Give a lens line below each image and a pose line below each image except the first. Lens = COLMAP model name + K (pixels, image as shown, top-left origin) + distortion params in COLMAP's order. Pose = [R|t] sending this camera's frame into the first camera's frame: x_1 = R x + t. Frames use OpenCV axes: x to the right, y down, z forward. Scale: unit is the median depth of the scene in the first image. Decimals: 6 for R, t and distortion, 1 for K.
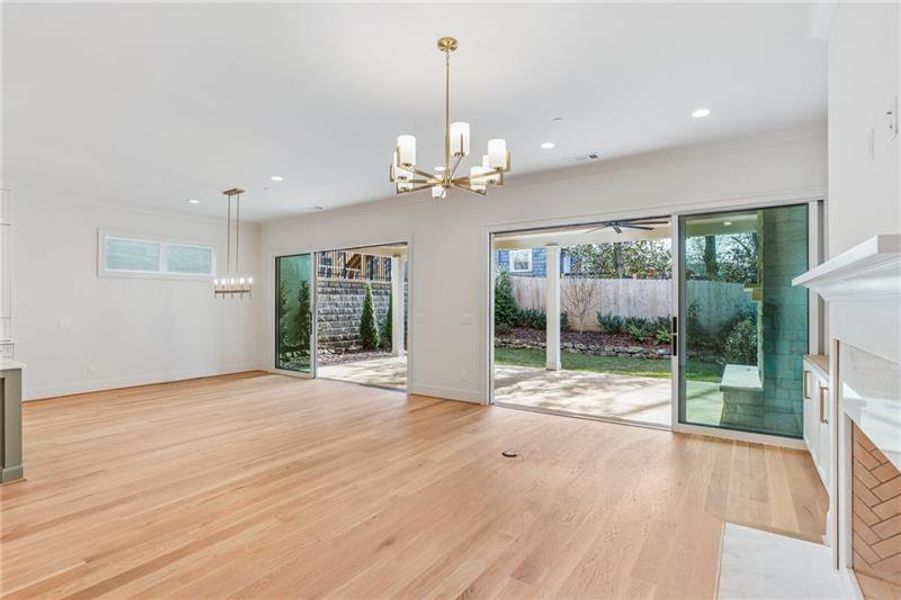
lens RADIAL K [[432.1, 0, 440.8], [0, 432.1, 294.1], [0, 0, 1]] dist [-0.002849, 0.004219]
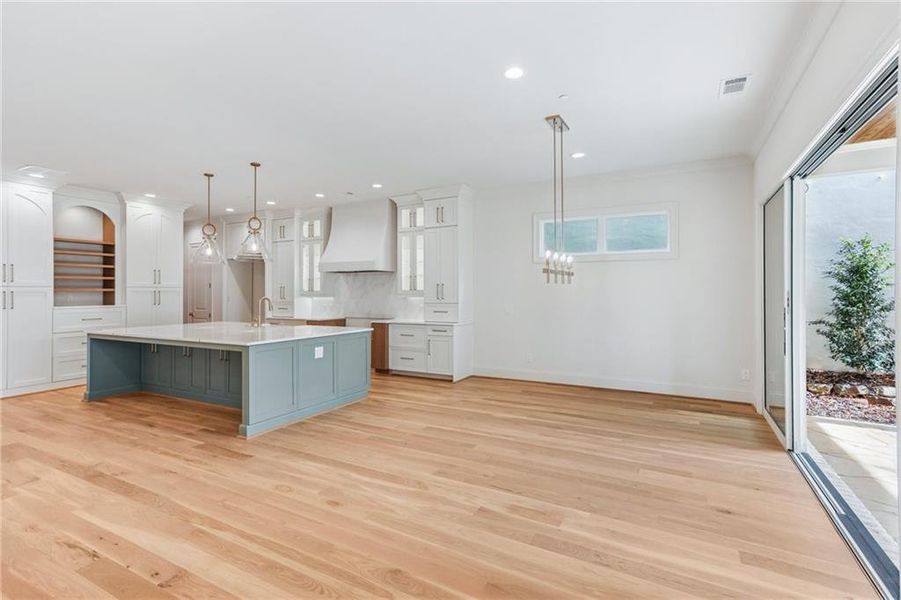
lens RADIAL K [[432.1, 0, 473.3], [0, 432.1, 296.8], [0, 0, 1]] dist [-0.002849, 0.004219]
pose [[0.149509, 0.000179, -0.988760, 0.121513], [0.020690, 0.999780, 0.003309, 0.024082], [0.988544, -0.020952, 0.149473, 0.626882]]
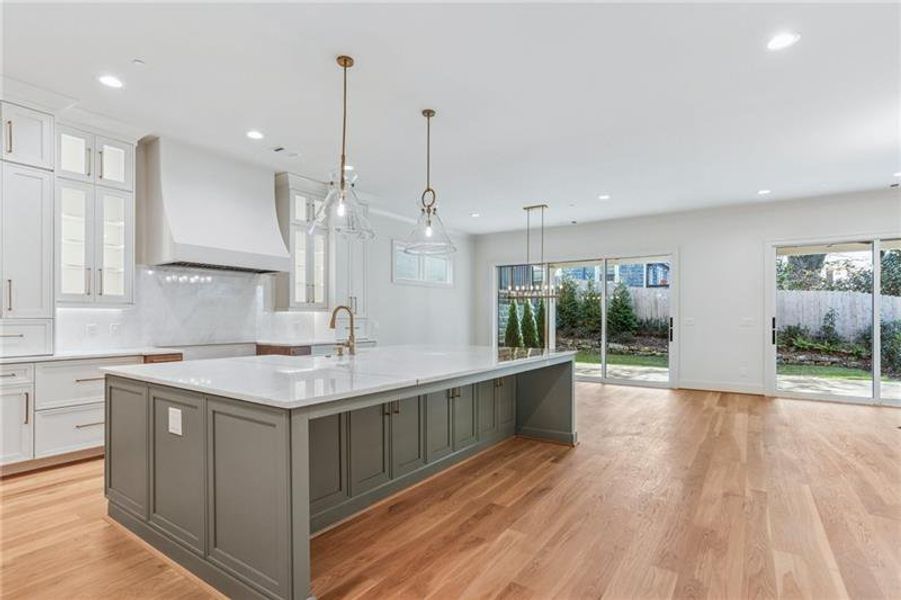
lens RADIAL K [[432.1, 0, 434.3], [0, 432.1, 332.5], [0, 0, 1]] dist [-0.002849, 0.004219]
pose [[0.999990, 0.003365, 0.002880, -0.605127], [-0.003525, 0.998335, 0.057577, 0.018046], [-0.002682, -0.057587, 0.998337, -0.101058]]
